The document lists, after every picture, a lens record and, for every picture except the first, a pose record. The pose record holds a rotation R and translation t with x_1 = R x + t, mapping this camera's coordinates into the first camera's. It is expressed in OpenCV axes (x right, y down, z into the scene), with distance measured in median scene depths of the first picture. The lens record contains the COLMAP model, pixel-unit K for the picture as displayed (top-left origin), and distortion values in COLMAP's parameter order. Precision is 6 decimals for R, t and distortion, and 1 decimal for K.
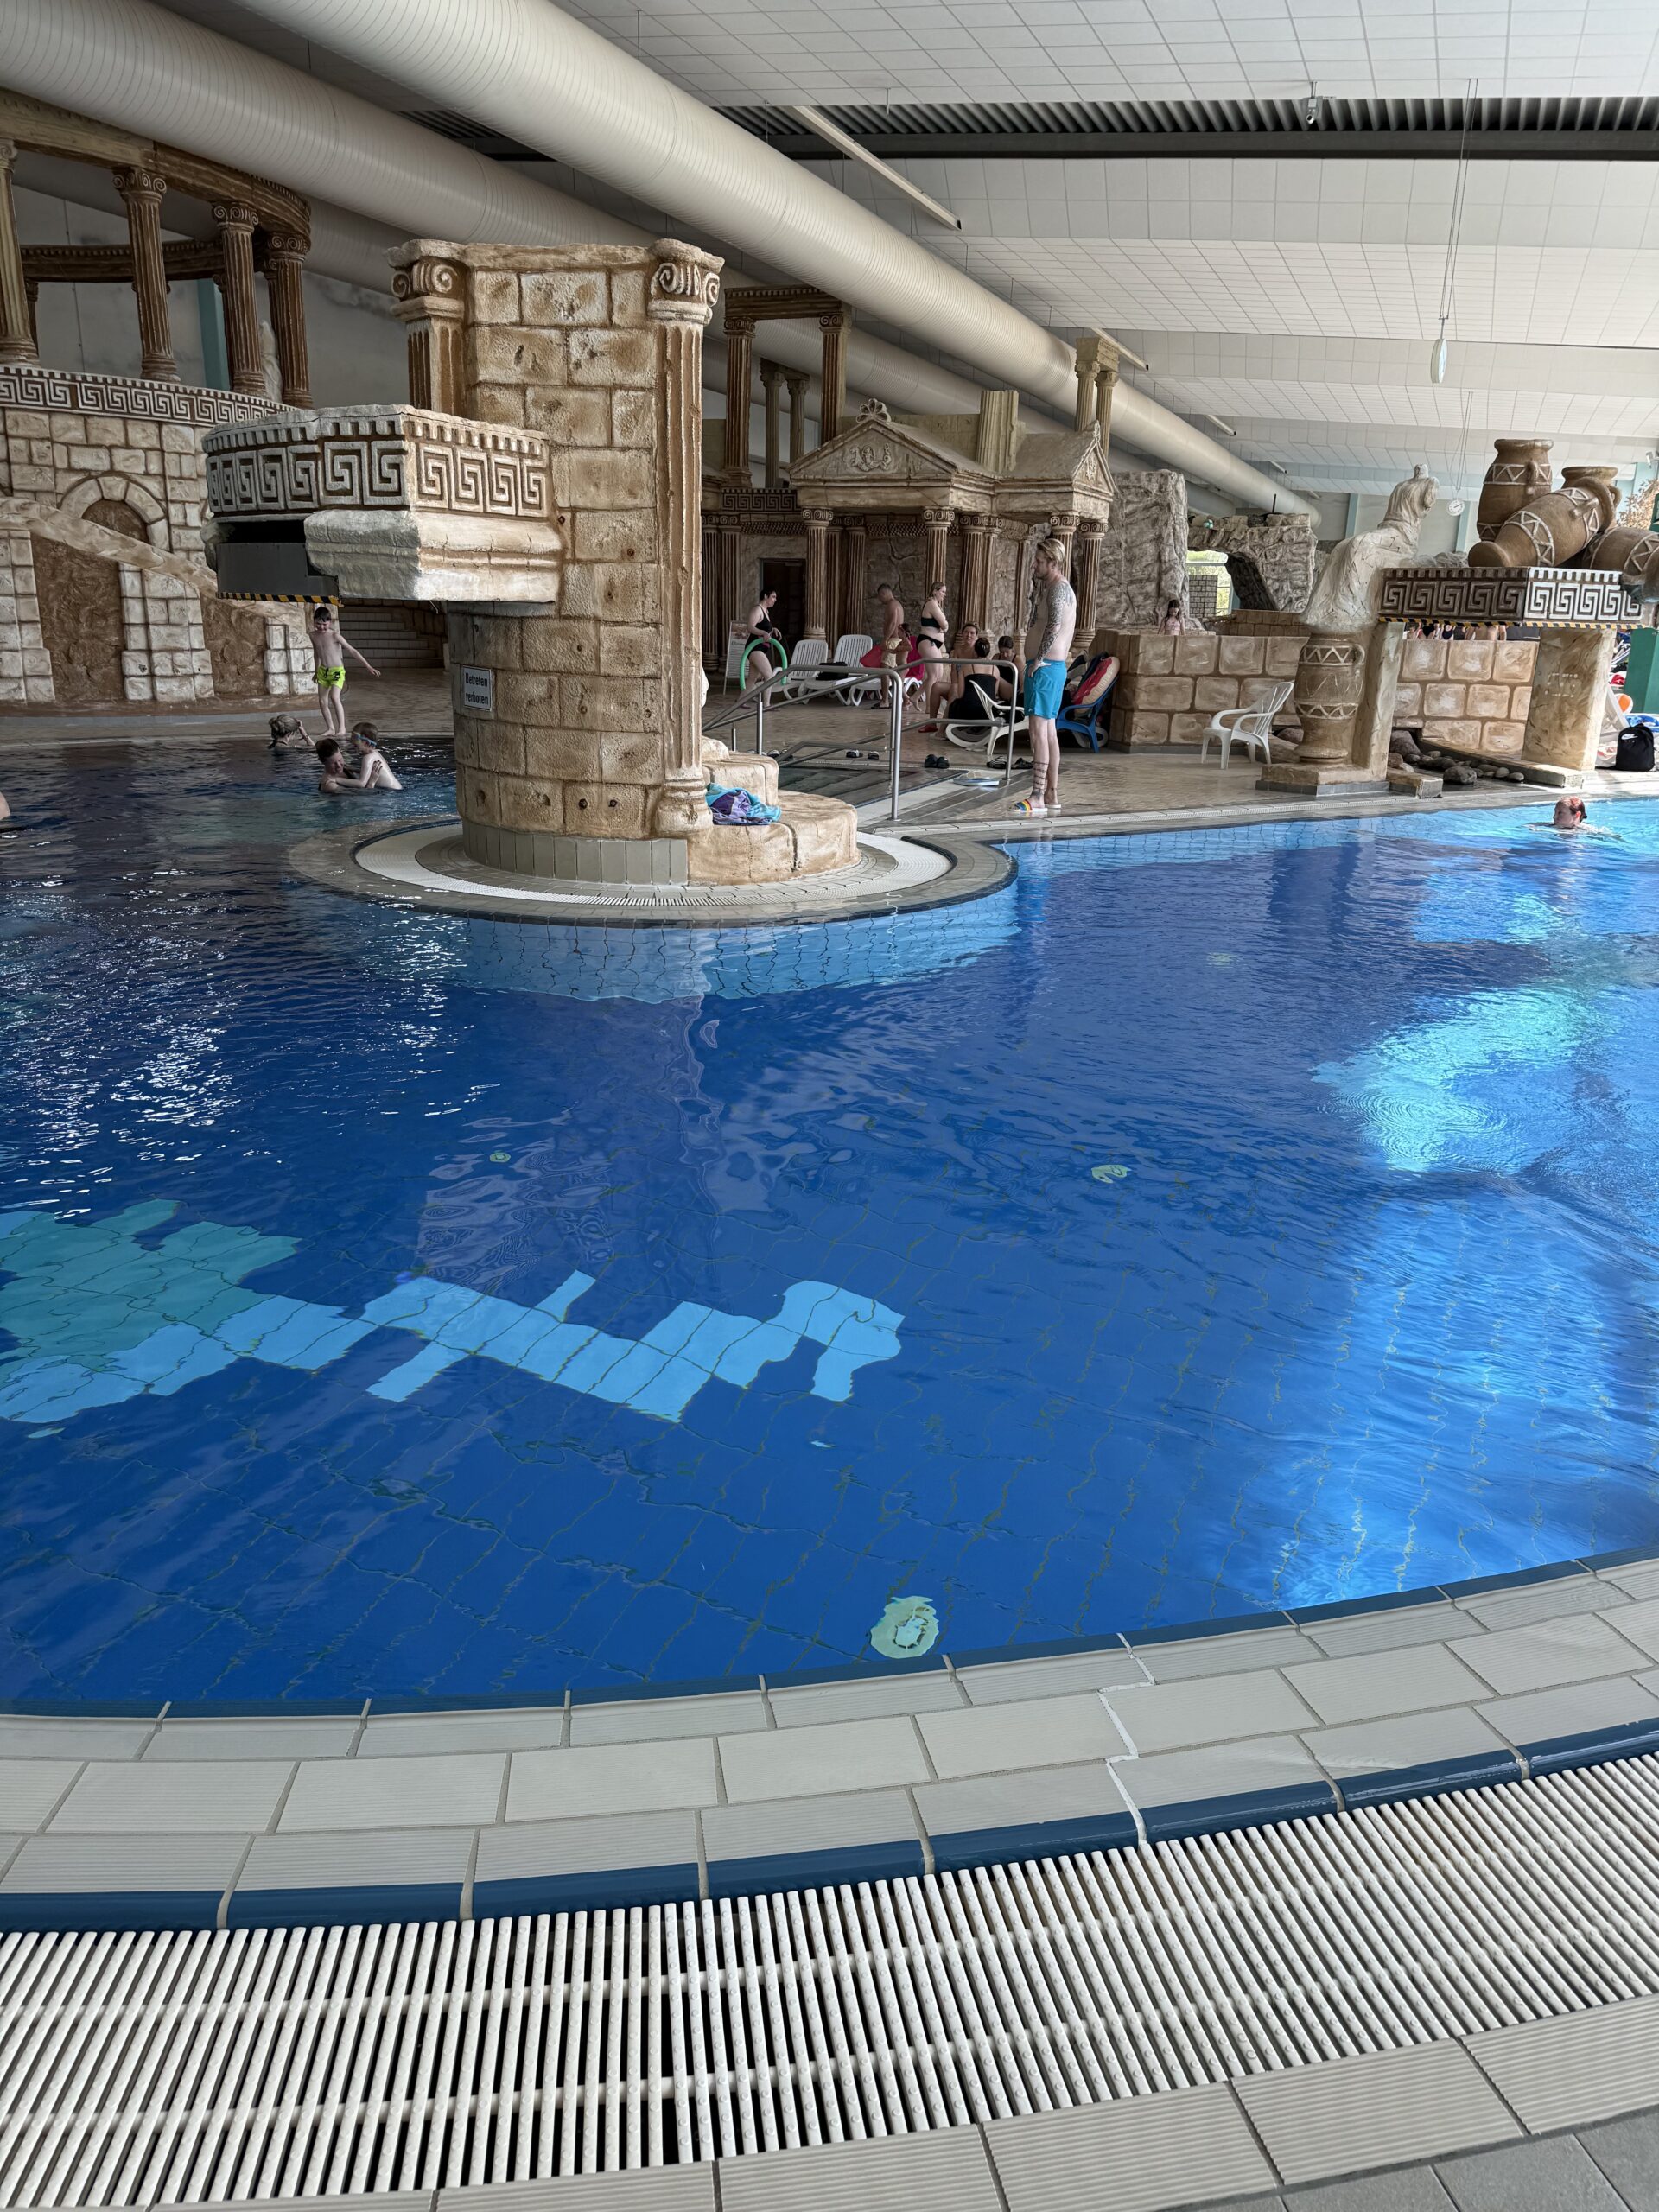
lens RADIAL K [[1542.2, 0, 826.6], [0, 1542.2, 1109.6], [0, 0, 1]] dist [0.001305, -0.002187]
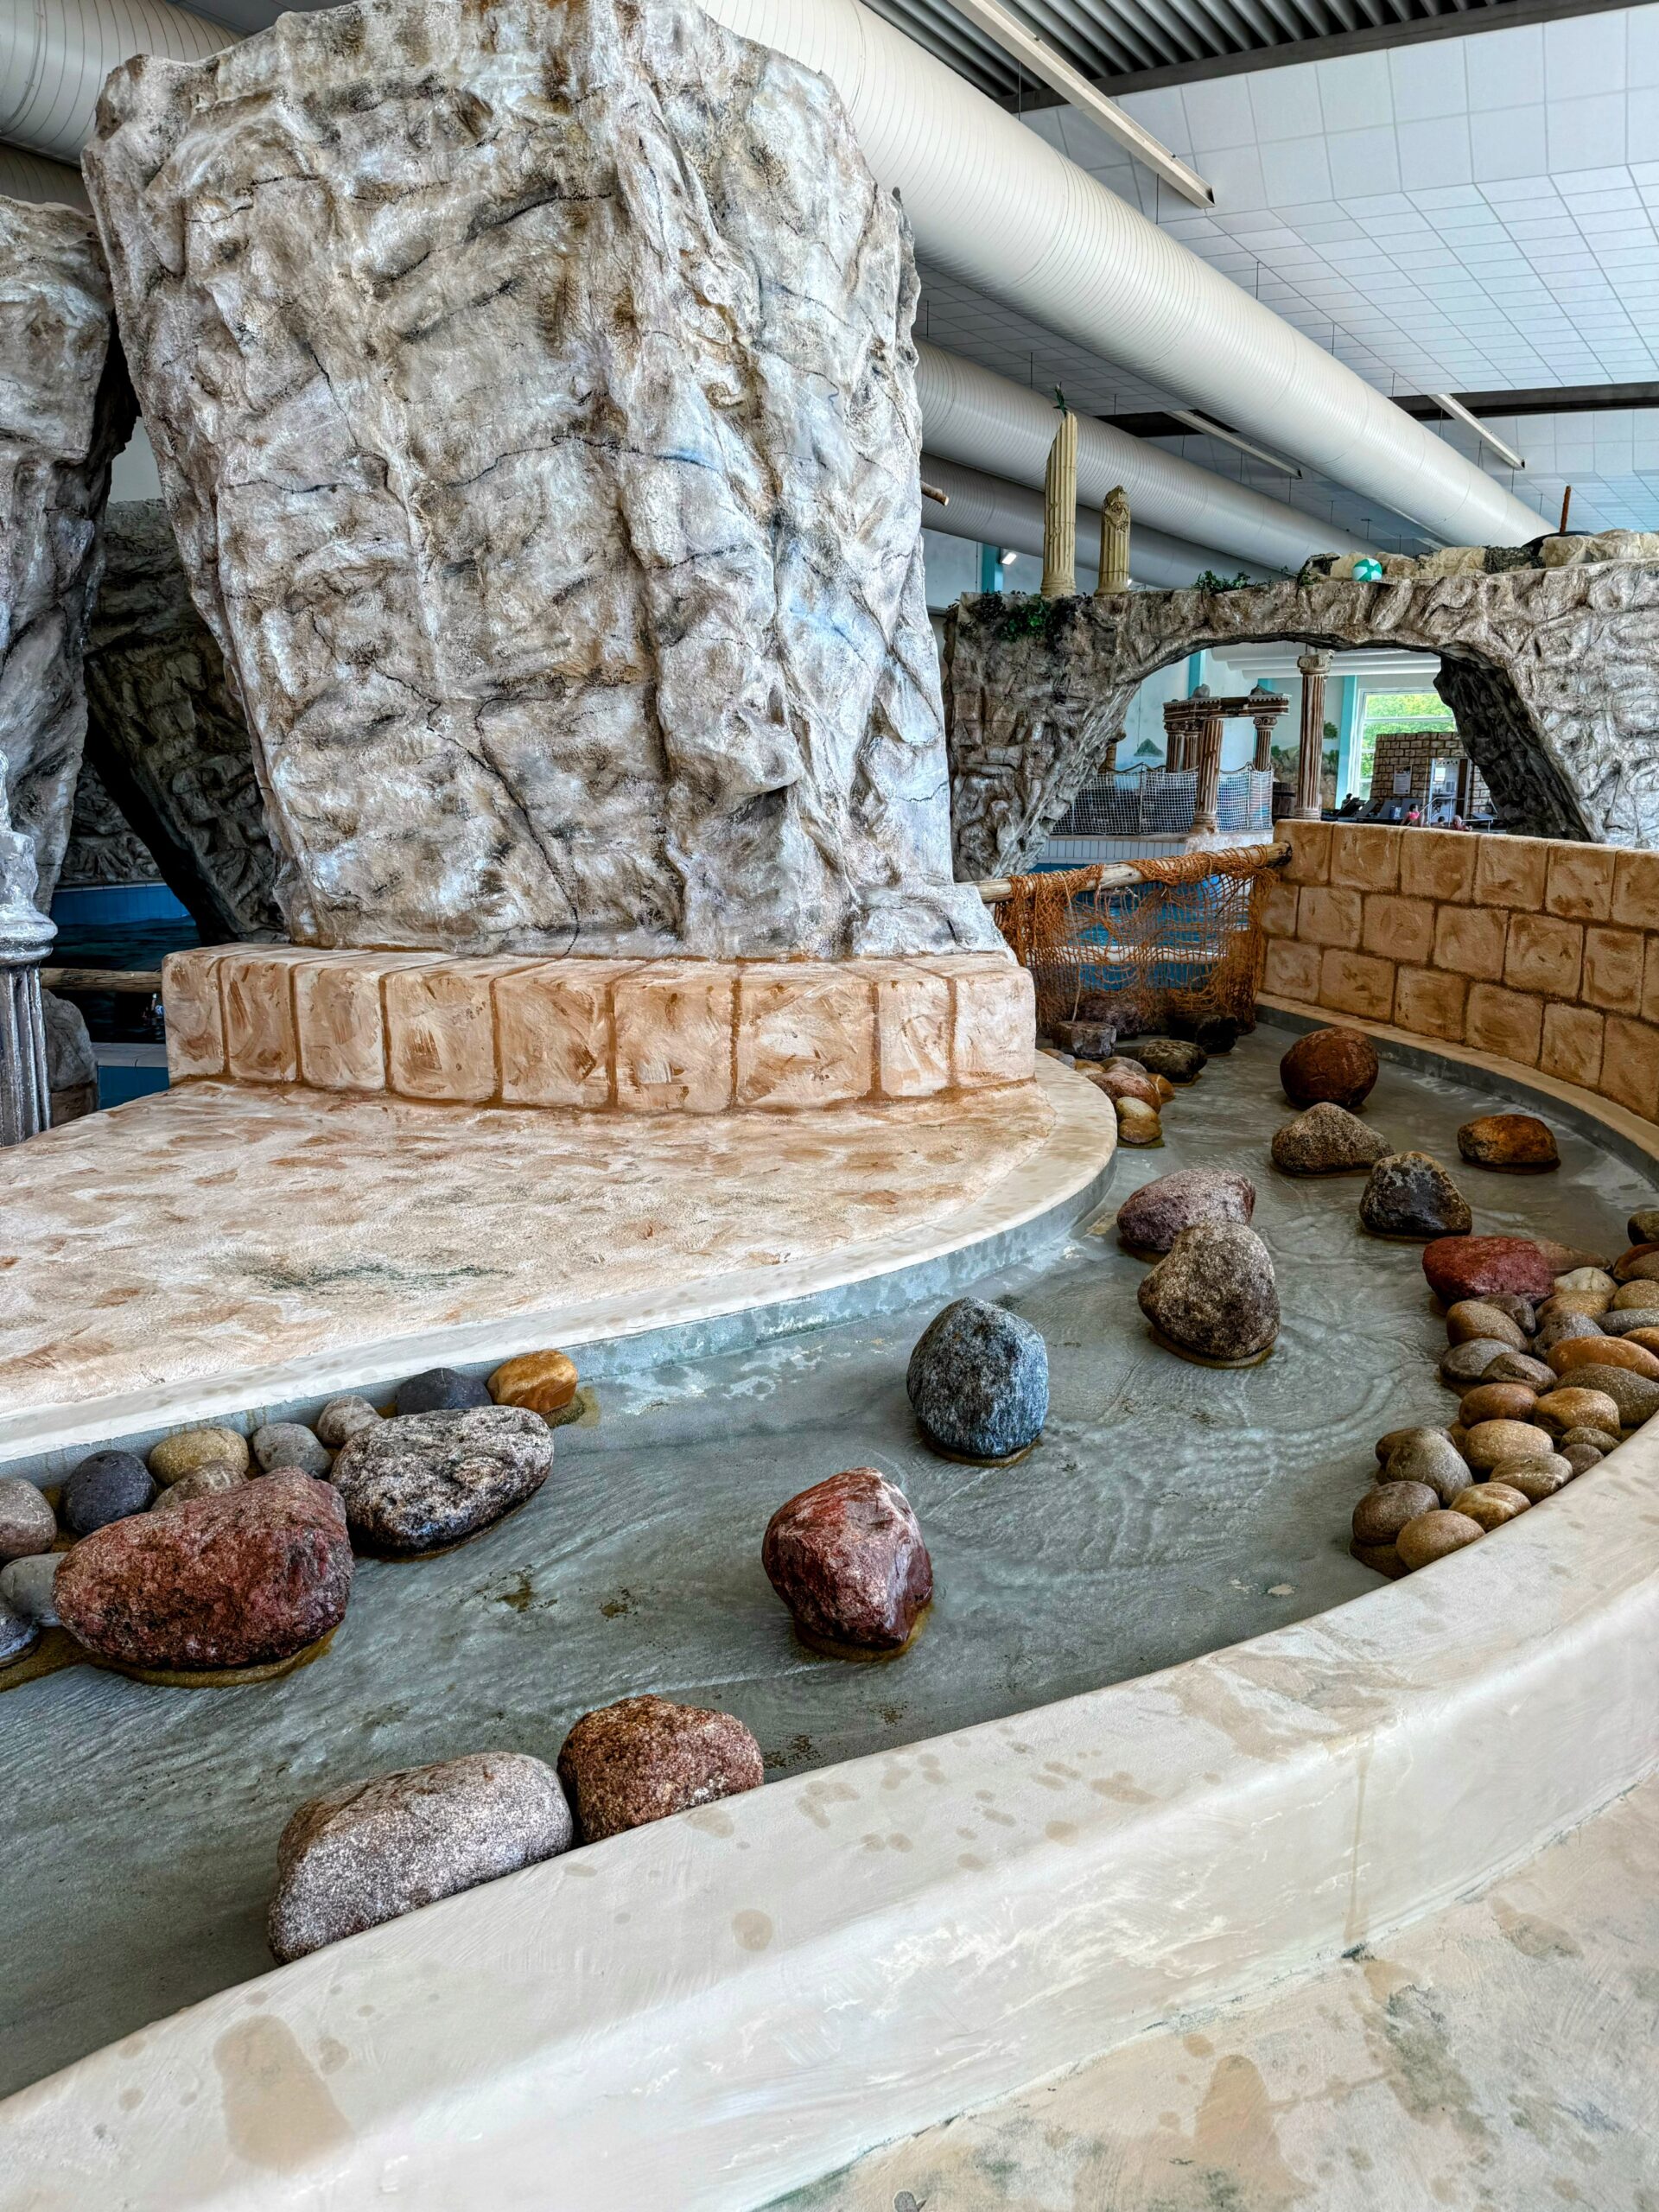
lens RADIAL K [[1542.2, 0, 830.4], [0, 1542.2, 1099.1], [0, 0, 1]] dist [0.001305, -0.002187]
pose [[0.977867, 0.024653, -0.207772, 0.269847], [-0.047958, 0.993005, -0.107890, -0.281339], [0.203659, 0.115466, 0.972209, 0.848343]]
